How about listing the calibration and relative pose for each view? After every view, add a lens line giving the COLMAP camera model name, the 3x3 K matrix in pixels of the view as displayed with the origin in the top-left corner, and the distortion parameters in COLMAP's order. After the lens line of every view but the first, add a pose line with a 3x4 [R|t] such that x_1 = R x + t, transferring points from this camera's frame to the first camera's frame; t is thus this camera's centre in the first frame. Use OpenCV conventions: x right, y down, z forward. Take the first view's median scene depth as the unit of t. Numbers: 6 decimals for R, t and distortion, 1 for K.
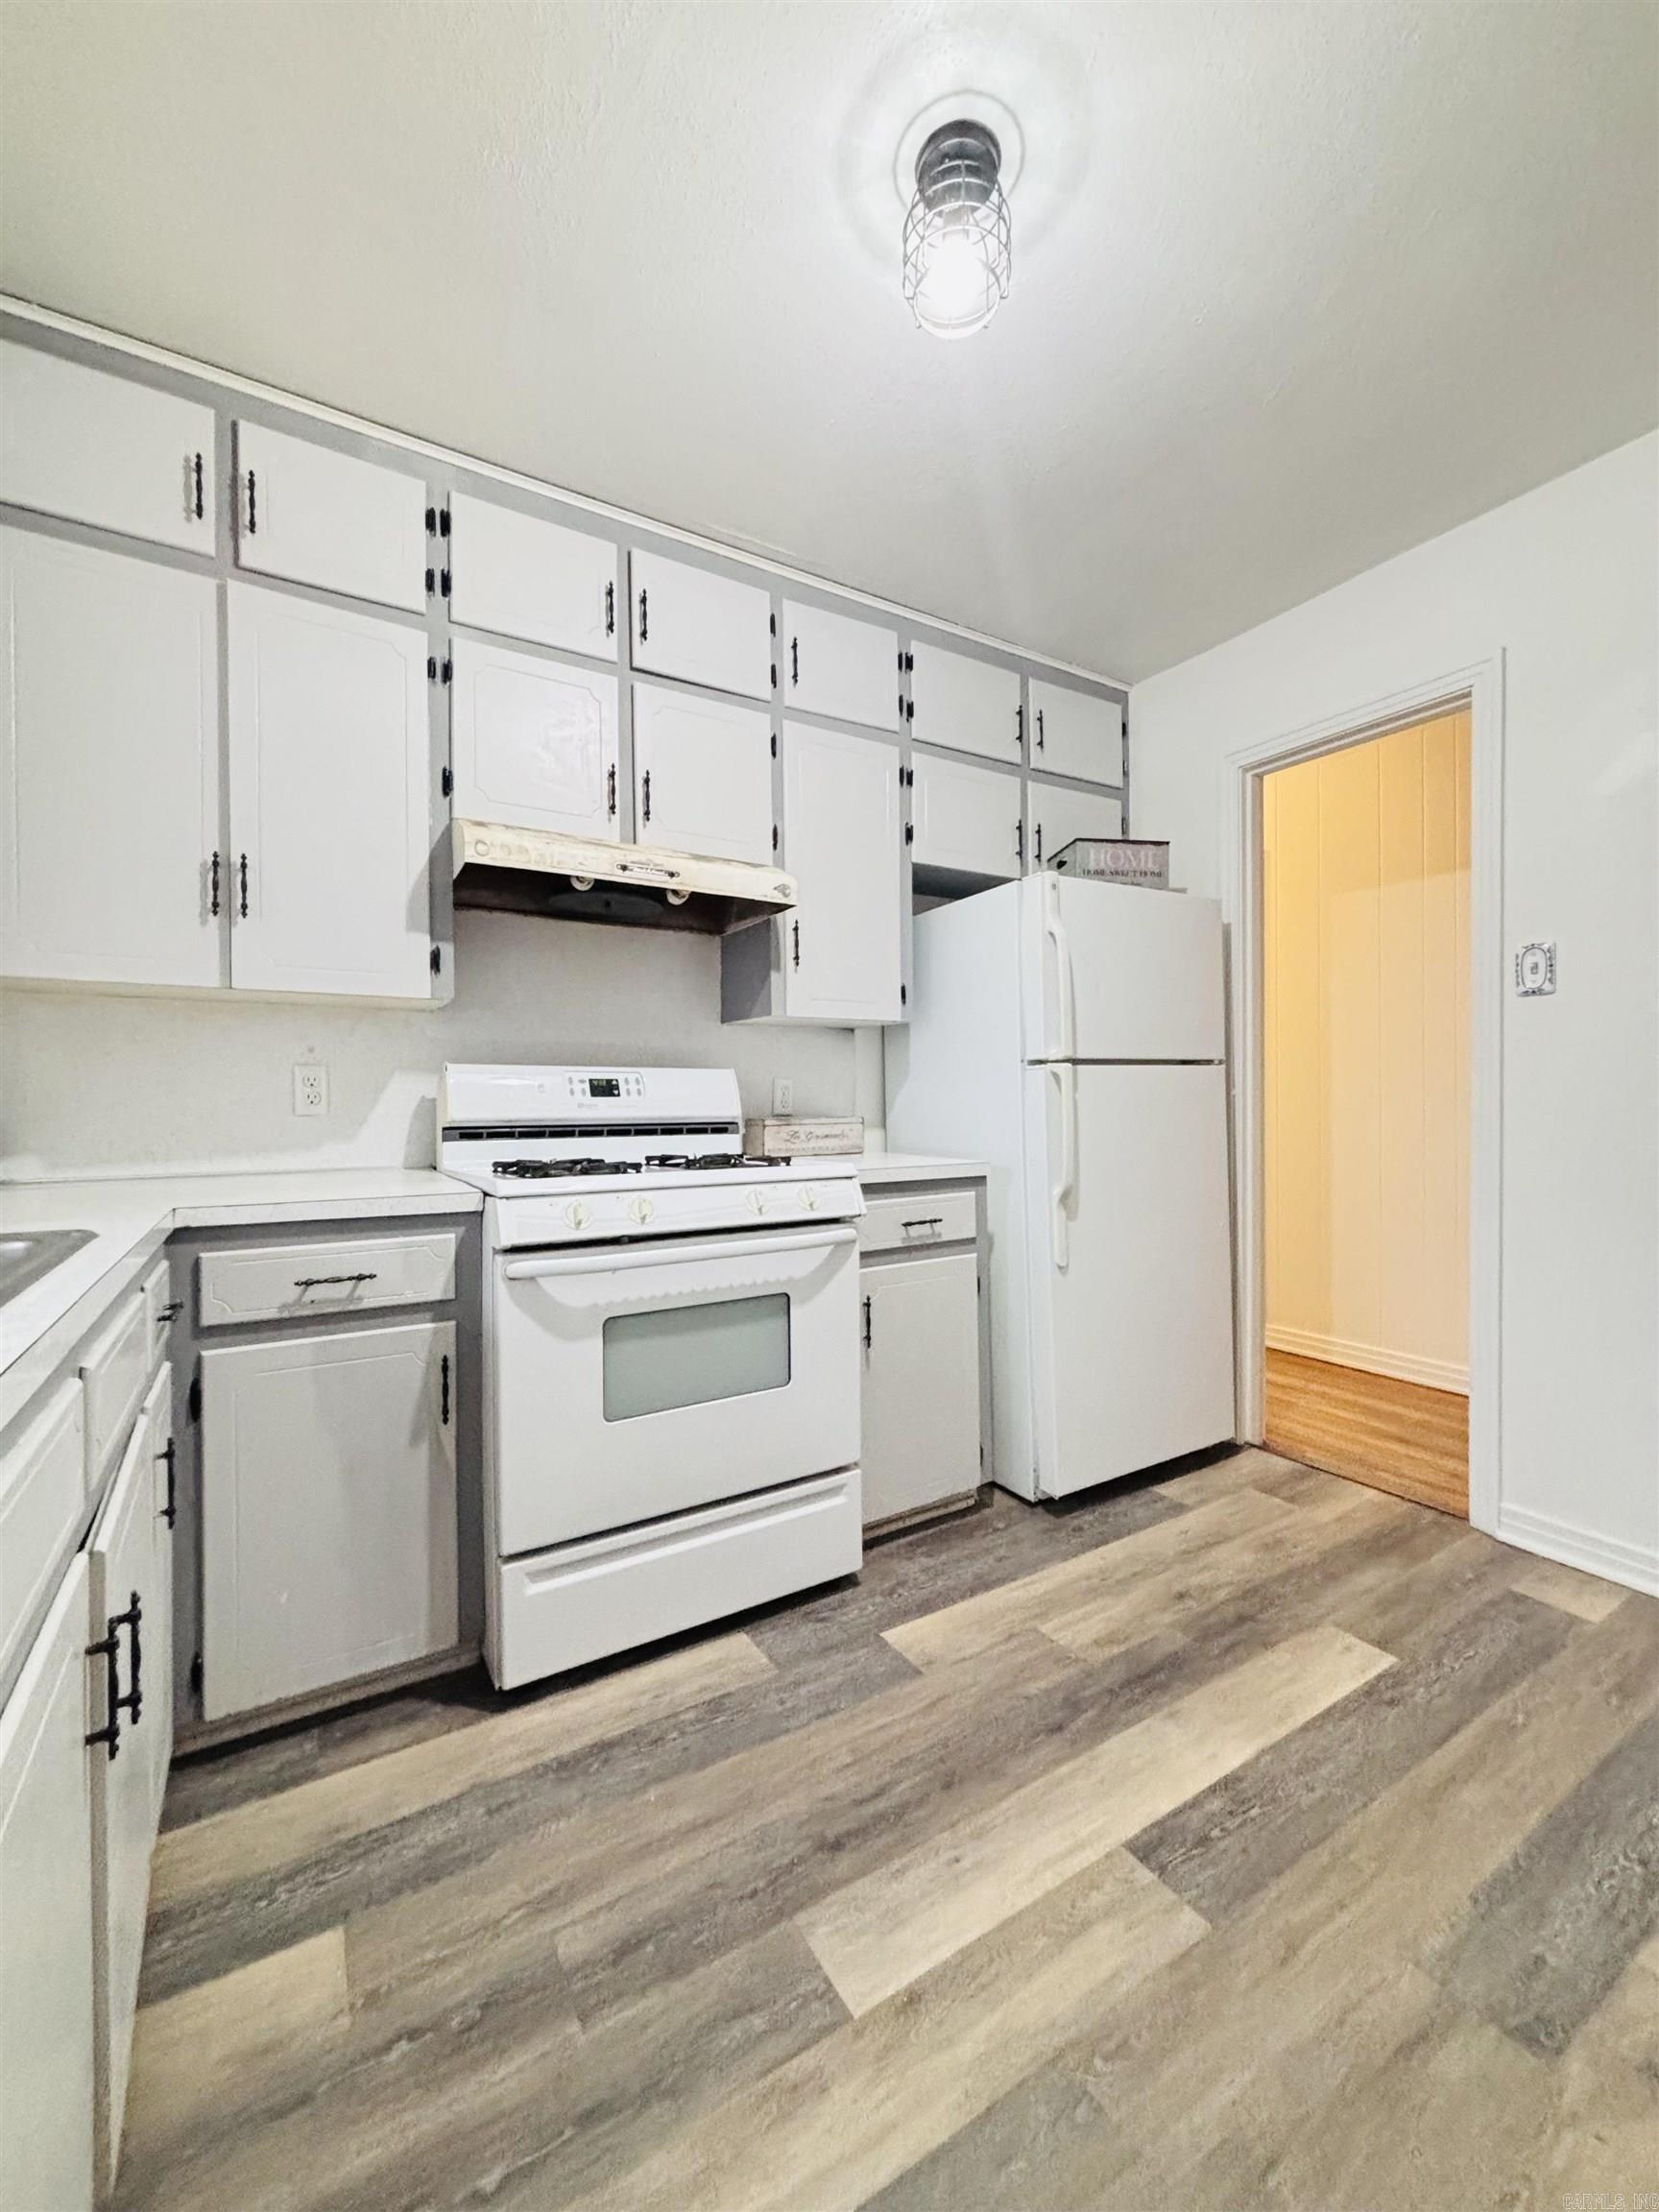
lens RADIAL K [[892.5, 0, 829.5], [0, 892.5, 1106.0], [0, 0, 1]] dist [-0.014602, 0.010121]
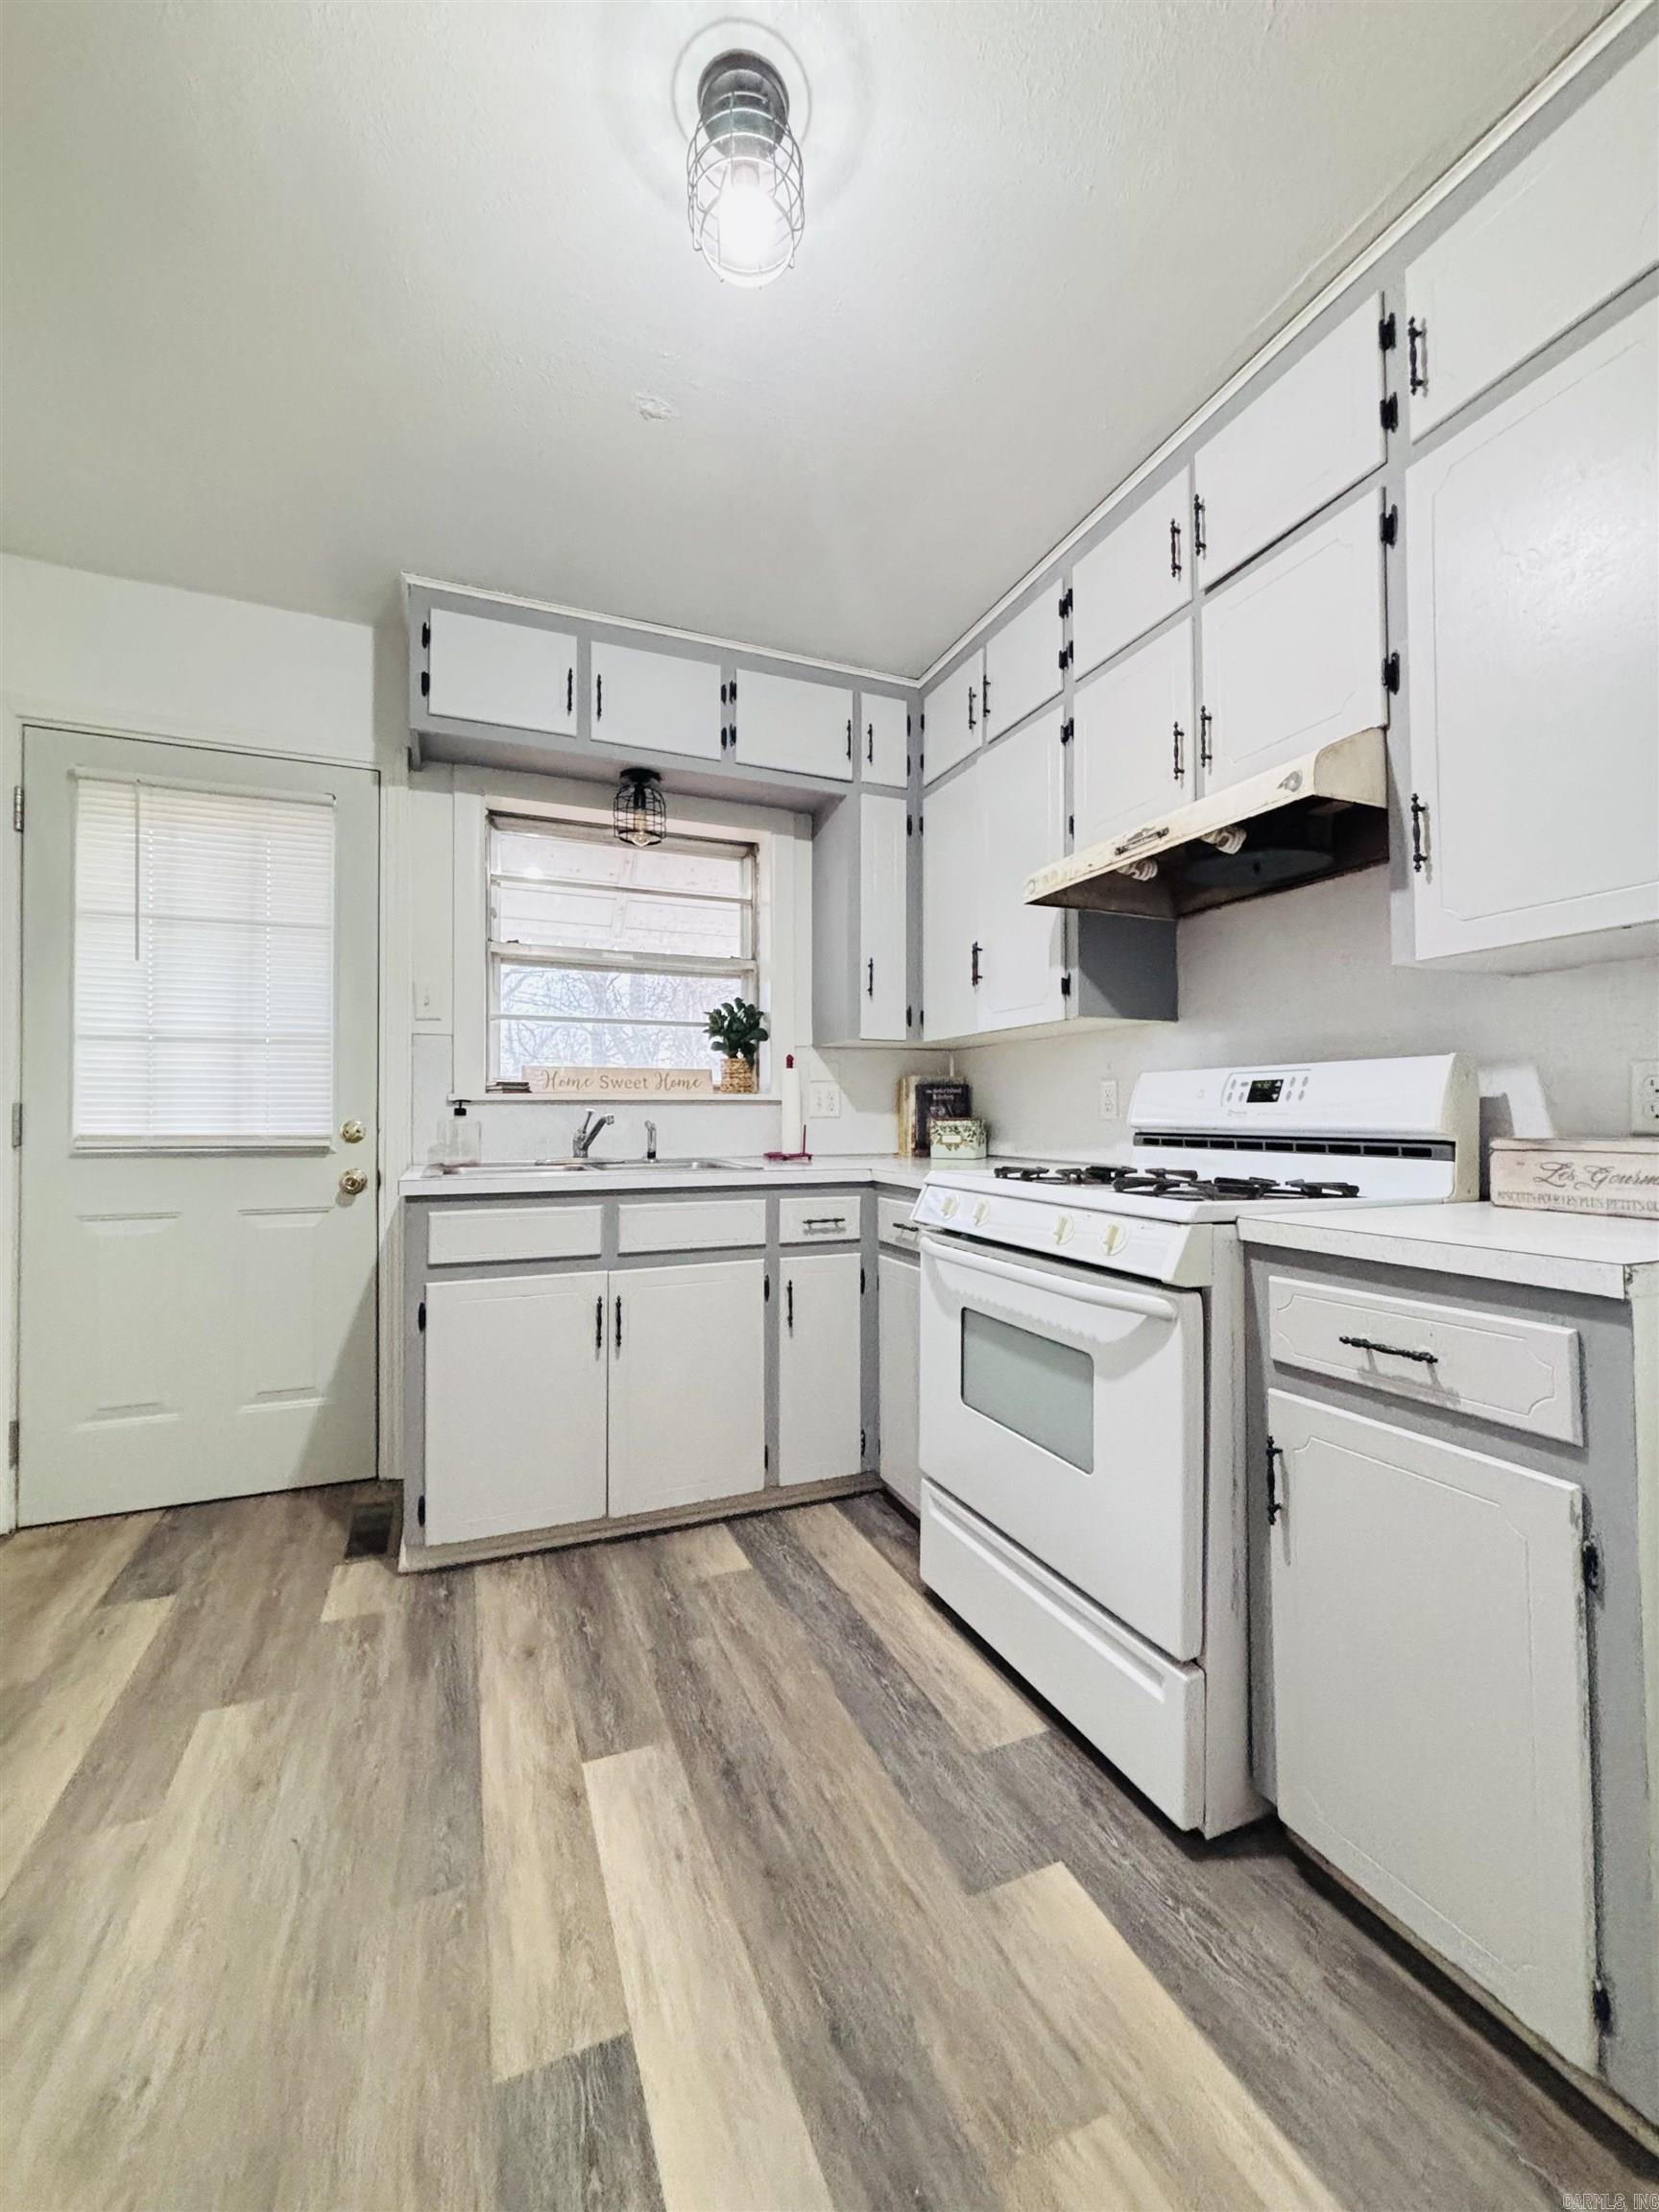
lens RADIAL K [[892.5, 0, 829.5], [0, 892.5, 1106.0], [0, 0, 1]] dist [-0.014602, 0.010121]
pose [[-0.152590, -0.002641, -0.988286, 0.785454], [-0.003701, 0.999991, -0.002101, -0.004705], [0.988283, 0.003337, -0.152598, 0.926782]]
